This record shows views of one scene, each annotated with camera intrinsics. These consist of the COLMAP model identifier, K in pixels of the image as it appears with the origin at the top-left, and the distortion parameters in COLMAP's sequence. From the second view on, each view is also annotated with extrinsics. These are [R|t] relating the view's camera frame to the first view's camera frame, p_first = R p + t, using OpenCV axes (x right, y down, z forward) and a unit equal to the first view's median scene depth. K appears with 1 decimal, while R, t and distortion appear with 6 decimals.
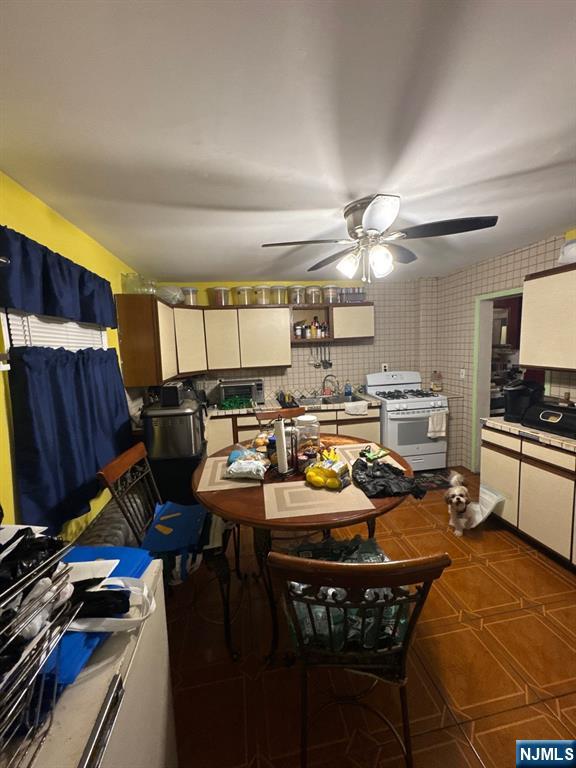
lens RADIAL K [[302.8, 0, 289.3], [0, 302.8, 382.3], [0, 0, 1]] dist [-0.003625, 0.000573]
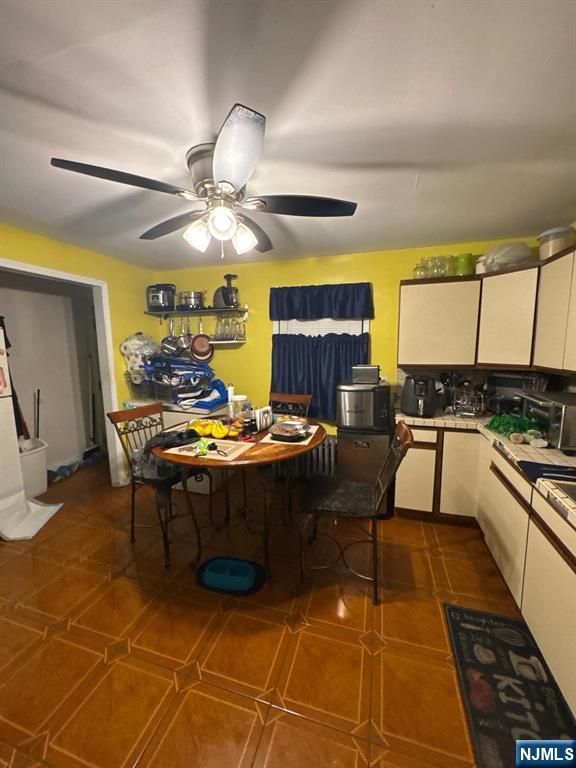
lens RADIAL K [[302.8, 0, 289.3], [0, 302.8, 384.9], [0, 0, 1]] dist [-0.003625, 0.000573]
pose [[-0.448250, 0.166656, -0.878235, 0.513153], [-0.076479, 0.971715, 0.223430, -0.106118], [0.890630, 0.167319, -0.422826, 0.850967]]
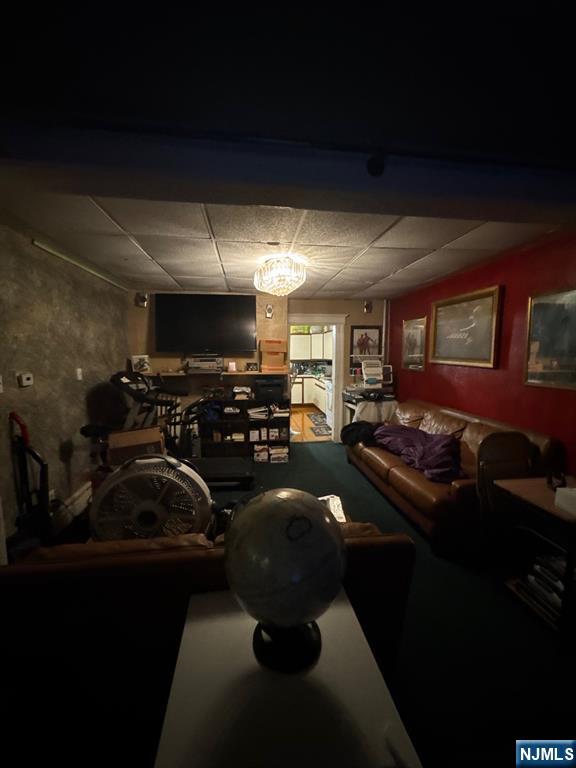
lens RADIAL K [[302.8, 0, 286.6], [0, 302.8, 383.7], [0, 0, 1]] dist [-0.003625, 0.000573]
pose [[-0.036243, 0.137598, -0.989825, 2.258658], [-0.114634, 0.983365, 0.140897, -0.160327], [0.992746, 0.118574, -0.019867, 0.805644]]
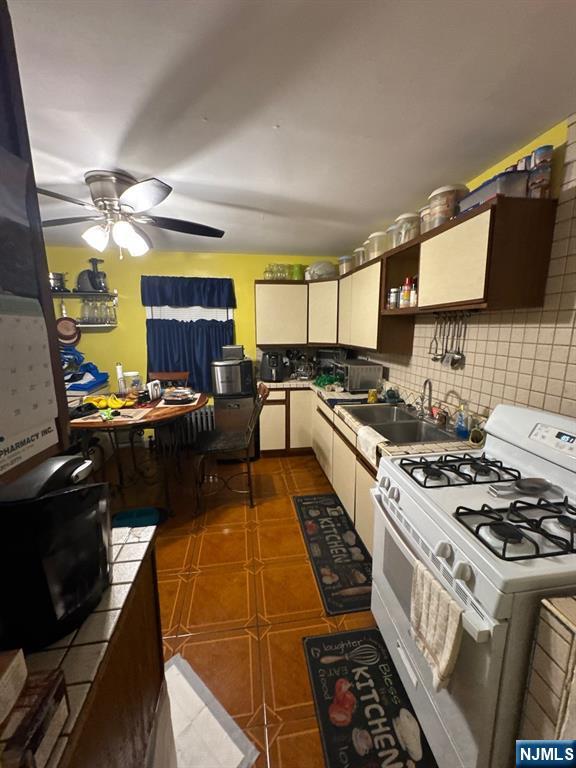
lens RADIAL K [[302.8, 0, 289.3], [0, 302.8, 383.6], [0, 0, 1]] dist [-0.003625, 0.000573]
pose [[-0.012361, 0.225379, -0.974193, 0.734003], [-0.117610, 0.967177, 0.225248, -0.121545], [0.992983, 0.117359, 0.014551, 0.873743]]
